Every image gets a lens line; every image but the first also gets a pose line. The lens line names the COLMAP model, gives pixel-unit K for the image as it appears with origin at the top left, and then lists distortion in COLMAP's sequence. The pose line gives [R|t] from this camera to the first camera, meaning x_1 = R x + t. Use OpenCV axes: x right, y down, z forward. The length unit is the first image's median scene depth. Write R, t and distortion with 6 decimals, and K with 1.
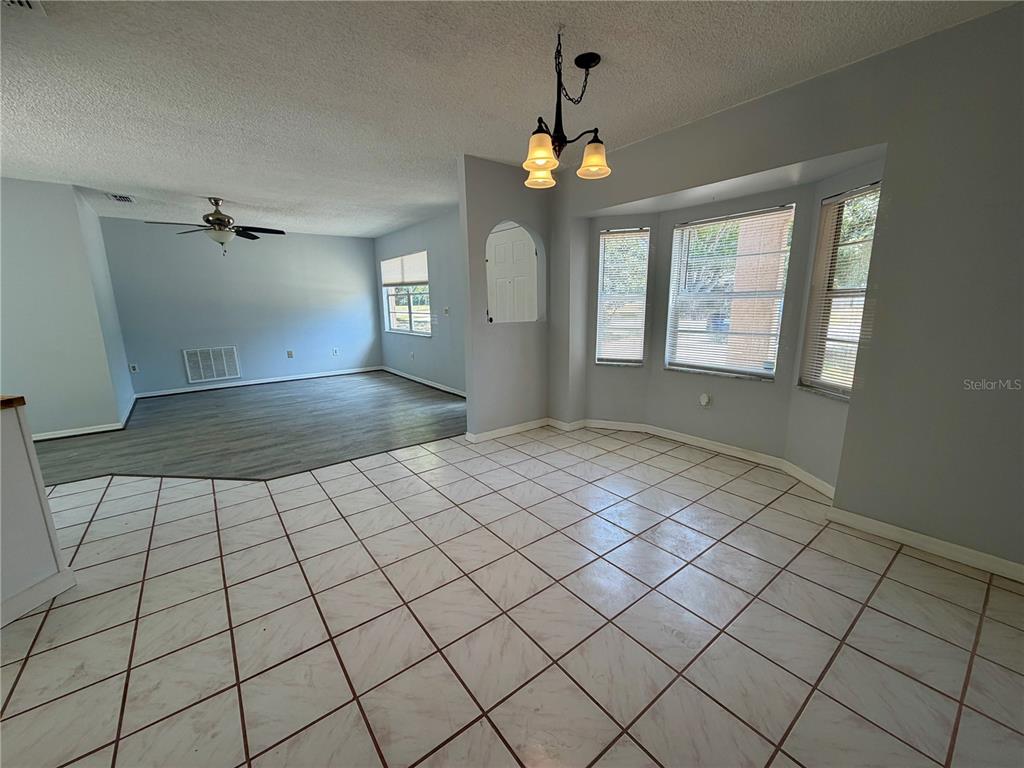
lens RADIAL K [[409.1, 0, 507.9], [0, 409.1, 382.5], [0, 0, 1]] dist [0.000386, 0.000396]
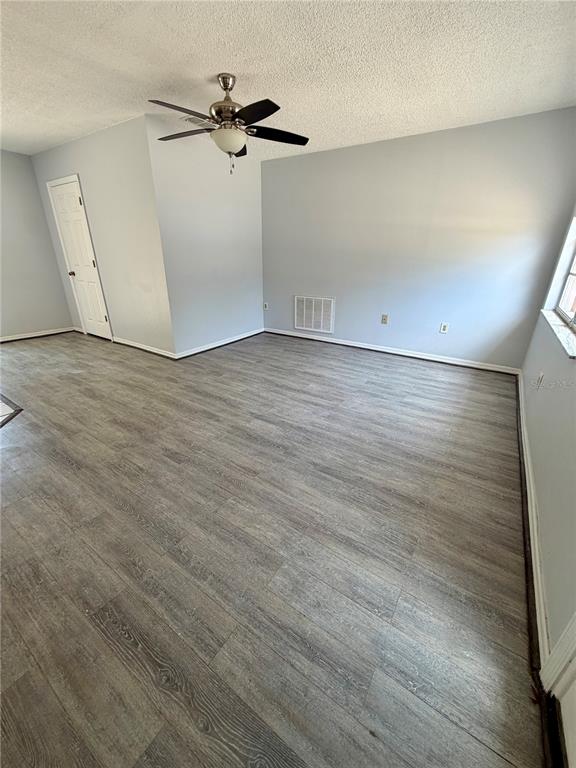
lens RADIAL K [[306.8, 0, 288.2], [0, 306.8, 380.9], [0, 0, 1]] dist [0.000386, 0.000396]
pose [[0.322934, 0.378323, -0.867517, -0.070763], [-0.203514, 0.922944, 0.326736, -0.217757], [0.924281, 0.071037, 0.375044, 1.175721]]
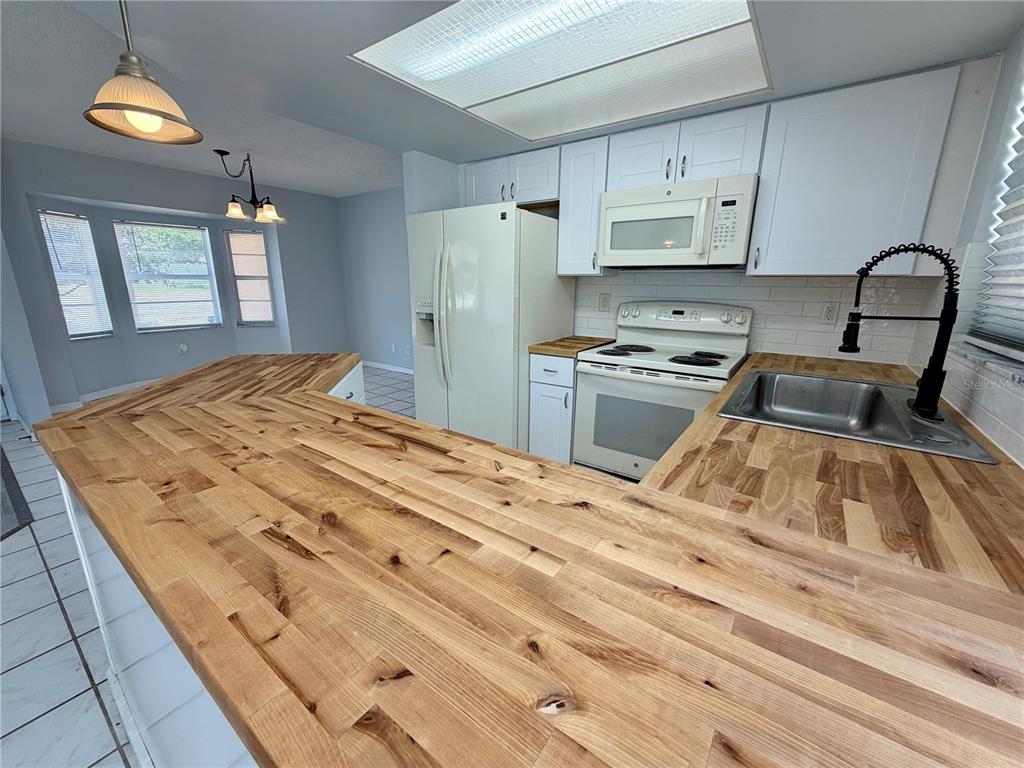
lens RADIAL K [[409.1, 0, 507.9], [0, 409.1, 382.5], [0, 0, 1]] dist [0.000386, 0.000396]
pose [[-0.285967, -0.219415, 0.932781, -1.250408], [0.183906, 0.942769, 0.278146, -0.034741], [-0.940426, 0.251085, -0.229249, 0.258492]]
